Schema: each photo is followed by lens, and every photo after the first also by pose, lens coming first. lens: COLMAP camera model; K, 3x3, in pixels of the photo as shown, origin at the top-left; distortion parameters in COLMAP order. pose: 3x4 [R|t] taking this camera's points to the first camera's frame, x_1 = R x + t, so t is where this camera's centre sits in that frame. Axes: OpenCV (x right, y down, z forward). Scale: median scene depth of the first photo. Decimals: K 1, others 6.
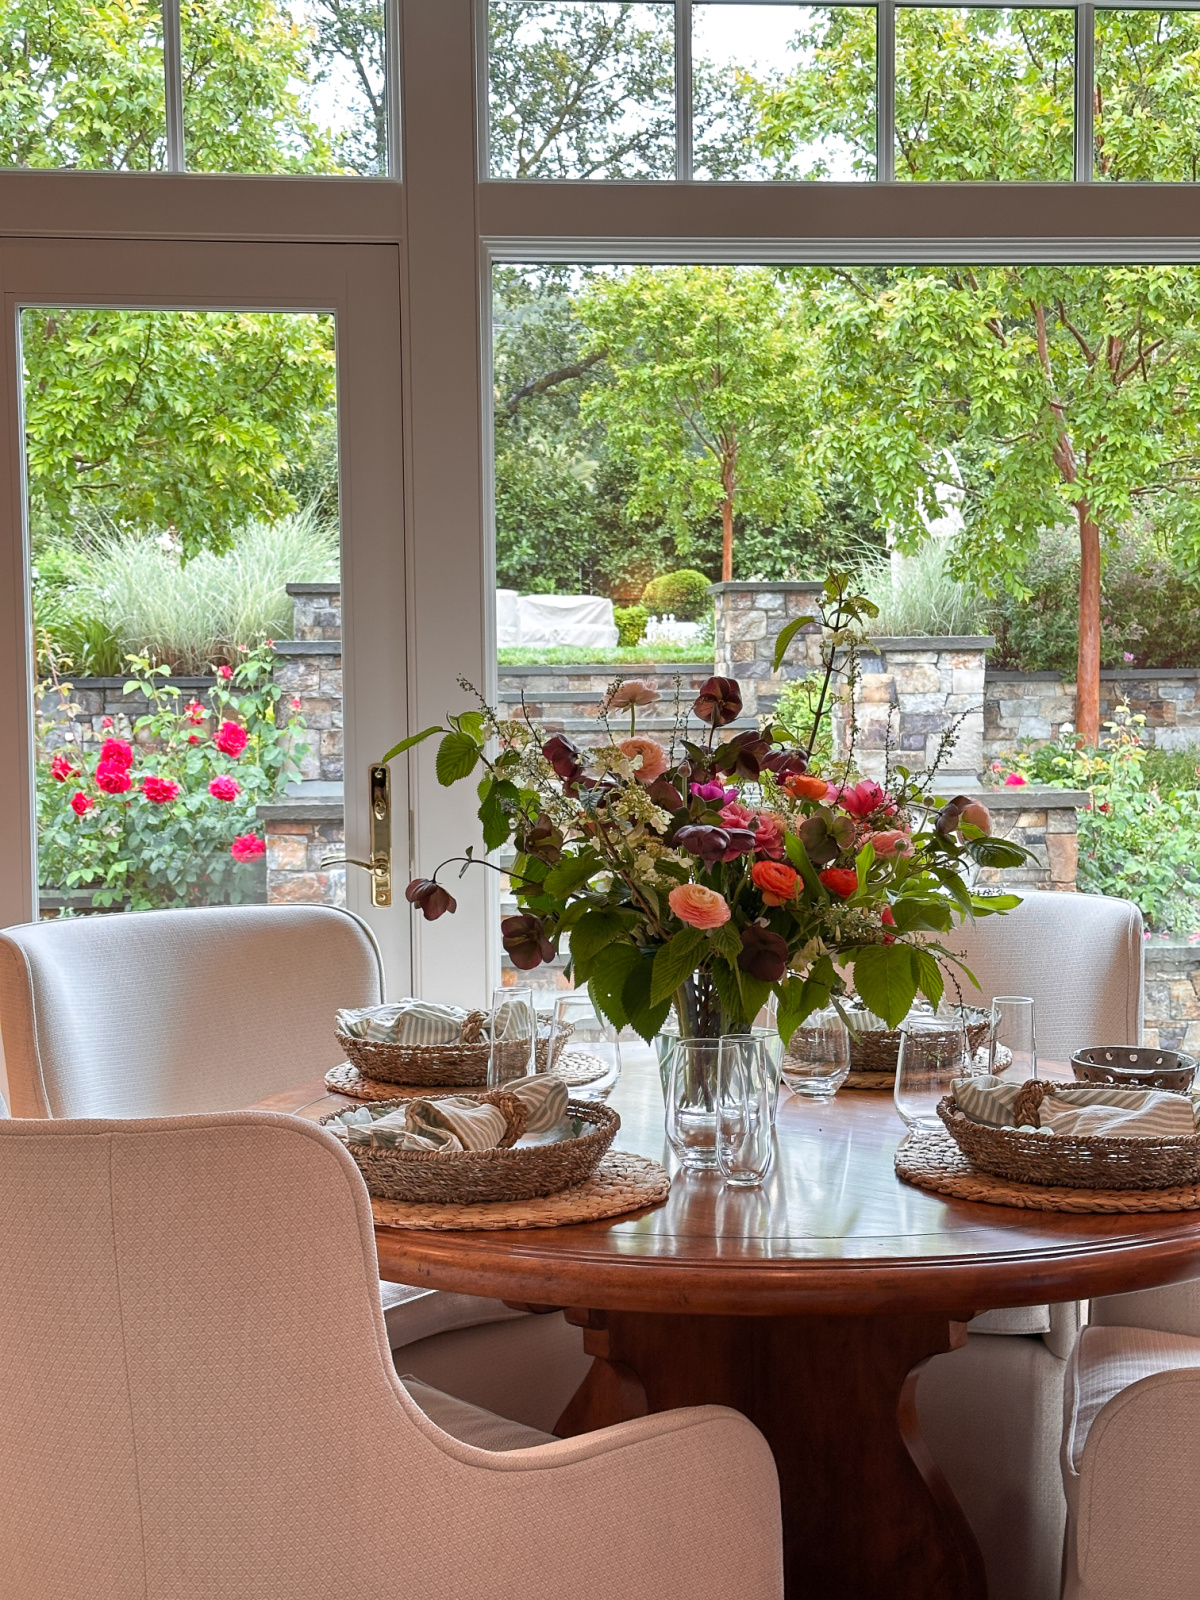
lens RADIAL K [[2104.7, 0, 599.7], [0, 2104.7, 800.9], [0, 0, 1]] dist [0.035072, 0.000000]
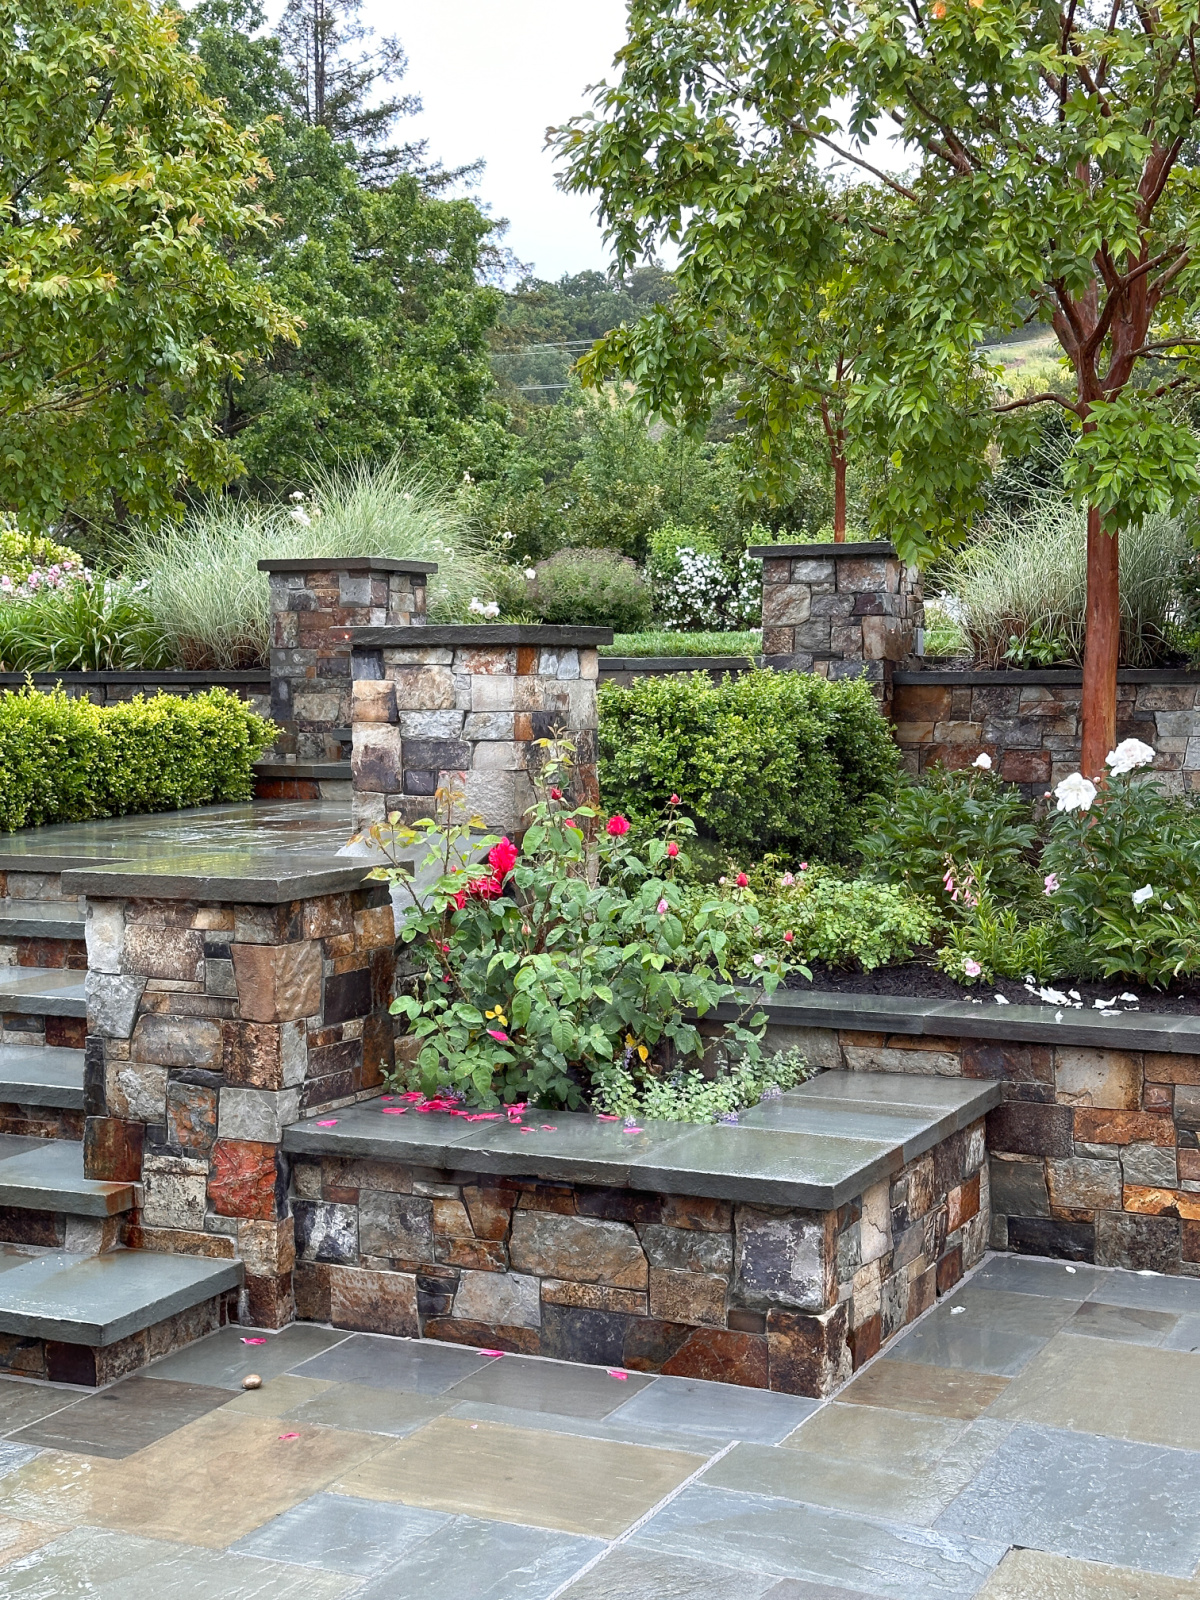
lens RADIAL K [[2104.7, 0, 600.1], [0, 2104.7, 800.1], [0, 0, 1]] dist [0.035072, 0.000000]
pose [[0.842033, 0.039961, -0.537943, 0.559477], [-0.033921, 0.999201, 0.021130, -0.038263], [0.538358, 0.000455, 0.842716, 0.464116]]
